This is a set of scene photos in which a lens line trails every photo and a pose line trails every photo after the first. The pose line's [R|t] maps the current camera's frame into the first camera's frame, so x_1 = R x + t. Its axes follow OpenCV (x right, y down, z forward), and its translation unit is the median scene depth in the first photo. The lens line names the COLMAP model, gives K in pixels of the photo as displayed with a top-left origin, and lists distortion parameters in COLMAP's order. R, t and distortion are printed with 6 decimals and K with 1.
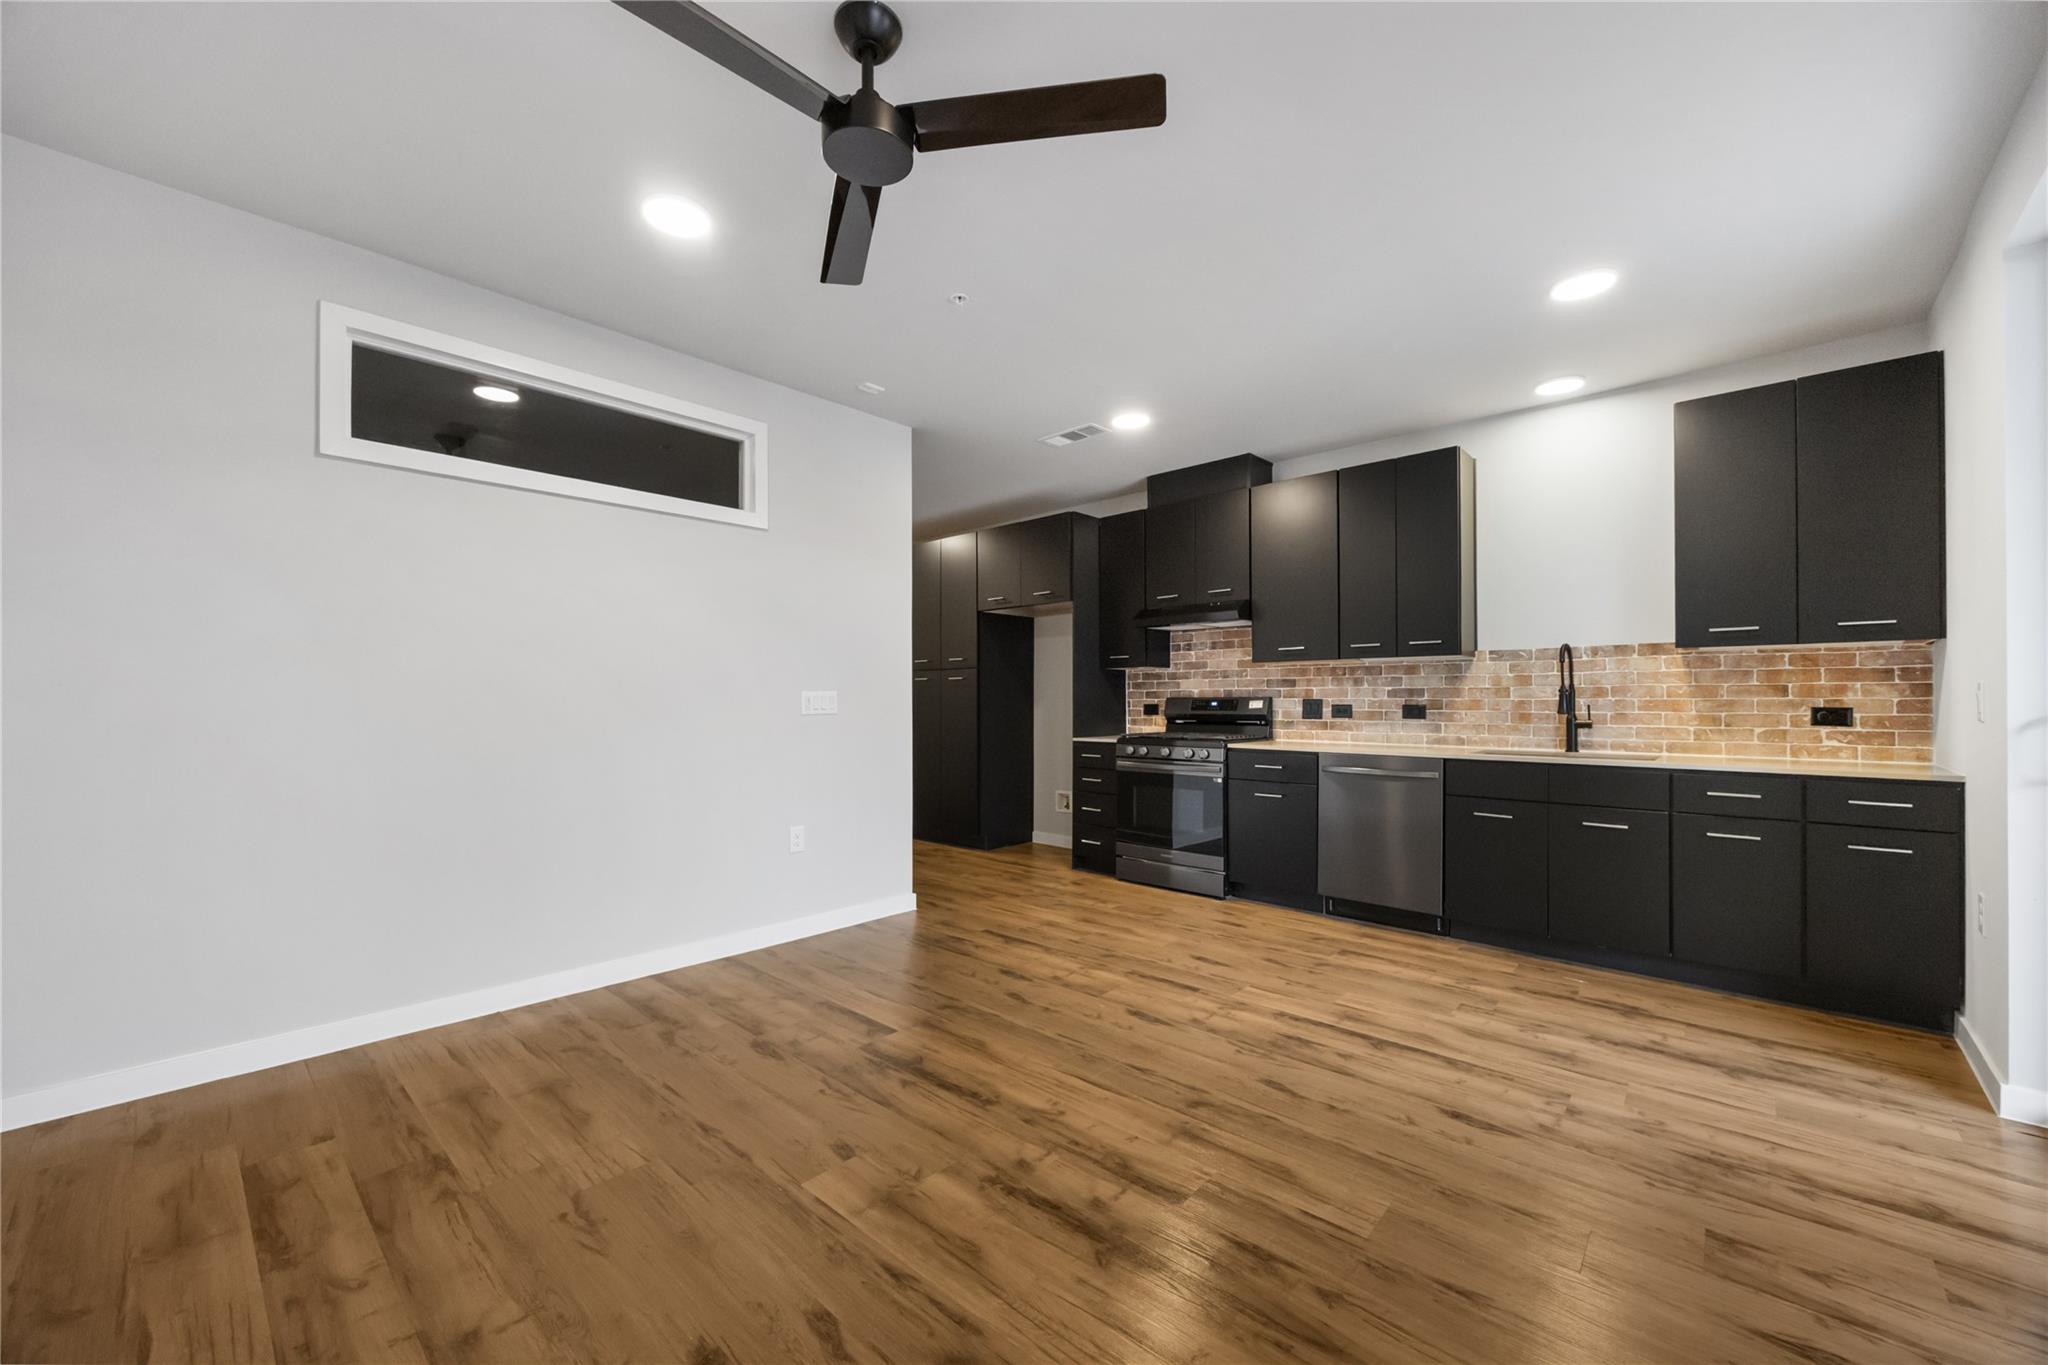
lens RADIAL K [[784.7, 0, 1028.5], [0, 784.7, 691.6], [0, 0, 1]] dist [-0.000643, 0.000147]
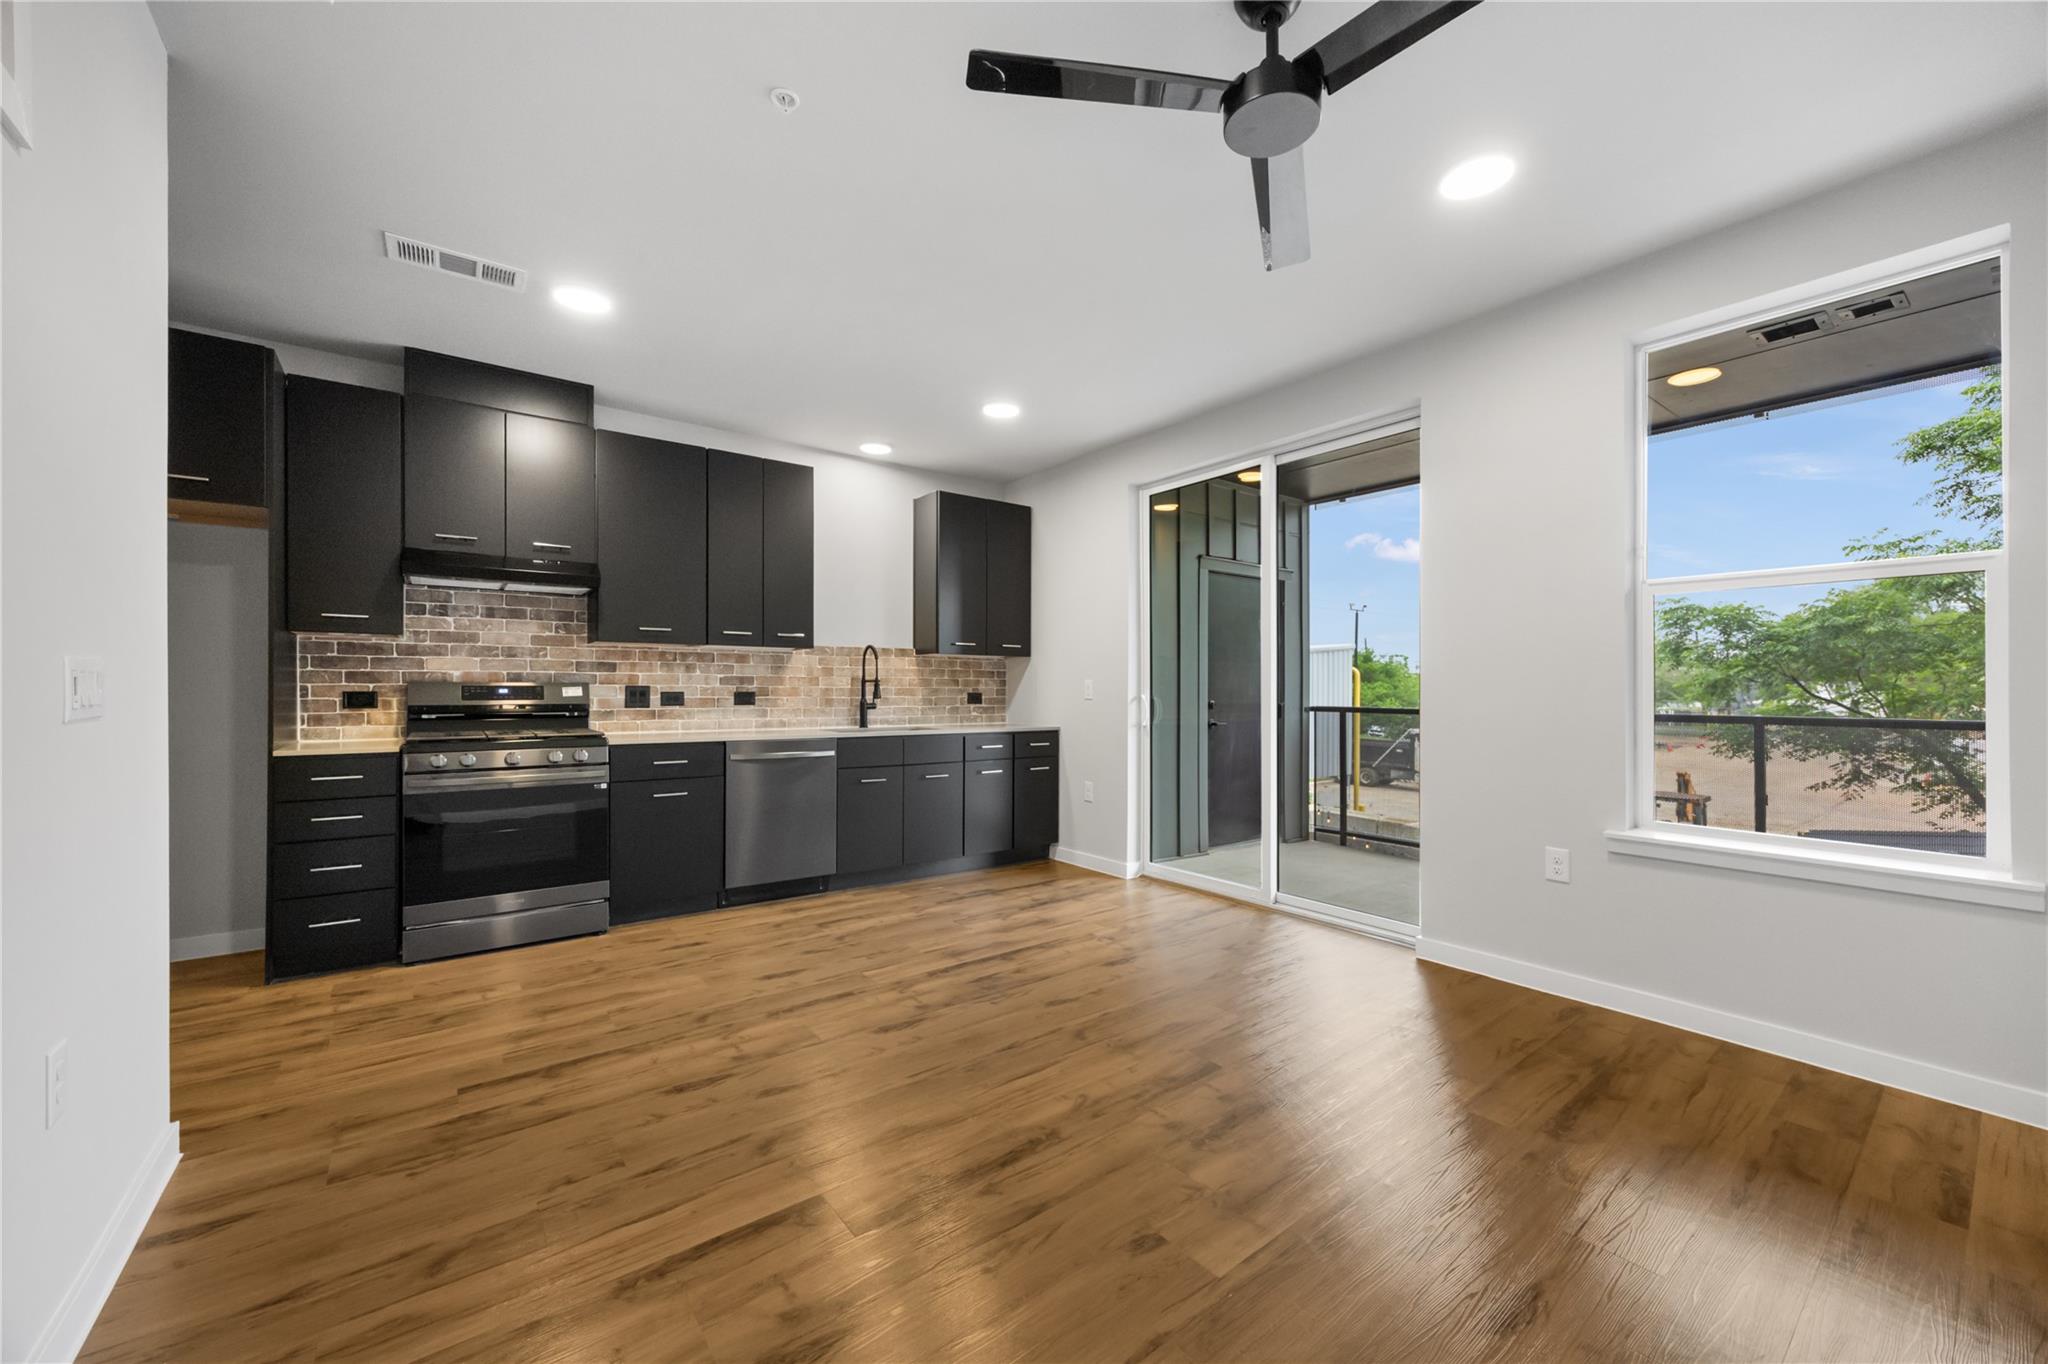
lens RADIAL K [[779.1, 0, 1017.0], [0, 779.1, 683.6], [0, 0, 1]] dist [0.000103, -0.000005]
pose [[0.187162, 0.008707, 0.982291, -0.589384], [-0.014986, 0.999870, -0.006008, 0.008196], [-0.982215, -0.013596, 0.187268, 0.552719]]
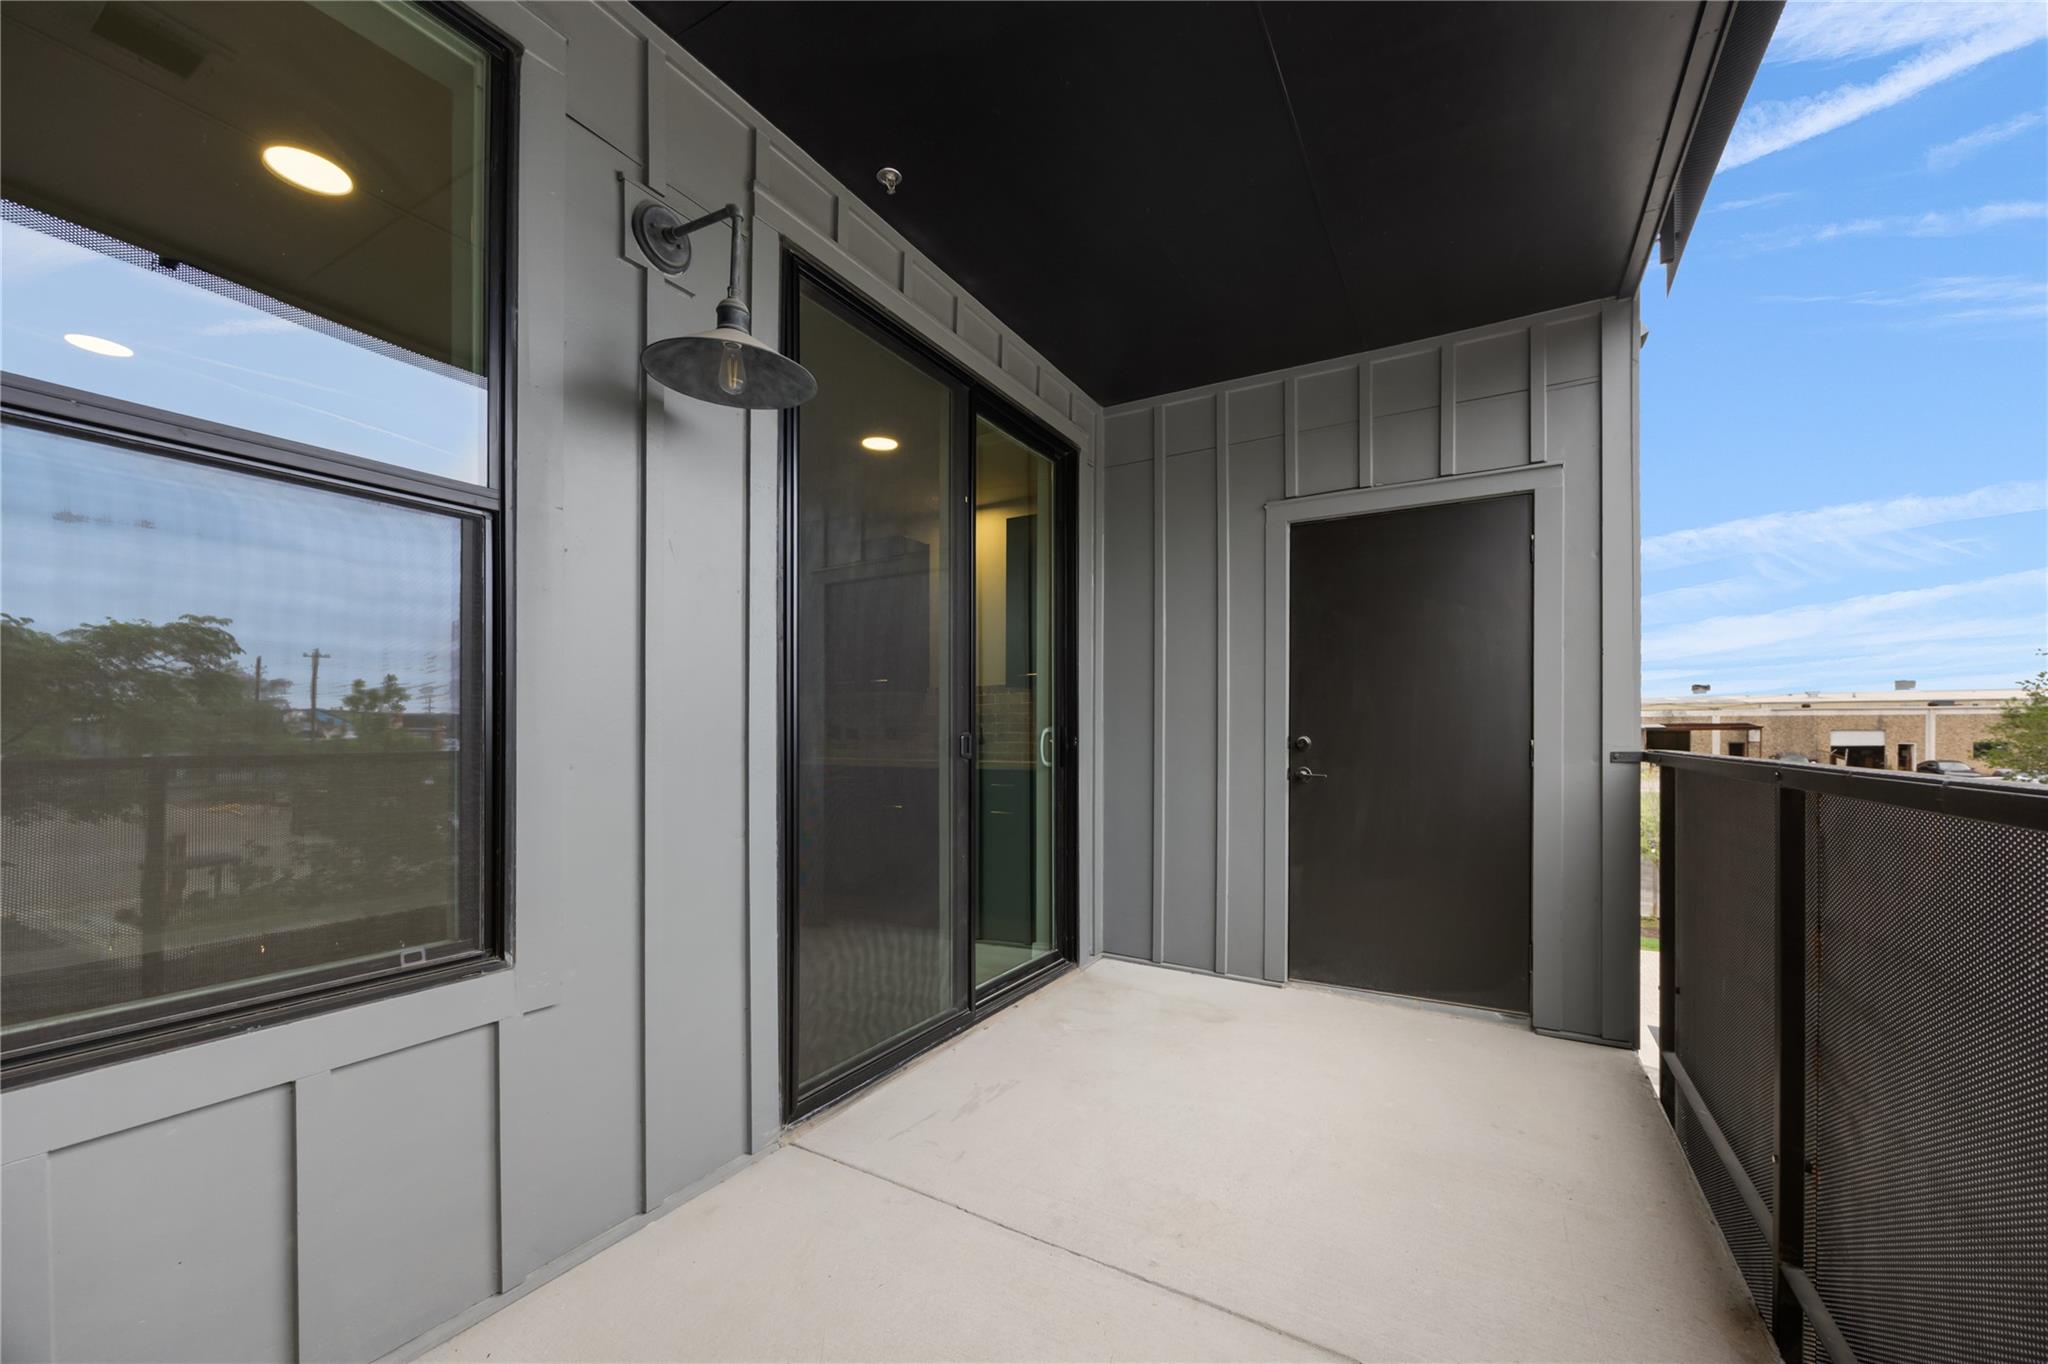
lens RADIAL K [[808.4, 0, 1023.4], [0, 808.4, 731.1], [0, 0, 1]] dist [-0.000813, 0.000008]
pose [[0.975776, -0.002030, 0.218762, 0.542099], [0.000291, 0.999968, 0.007982, 0.013466], [-0.218771, -0.007725, 0.975746, -0.477242]]
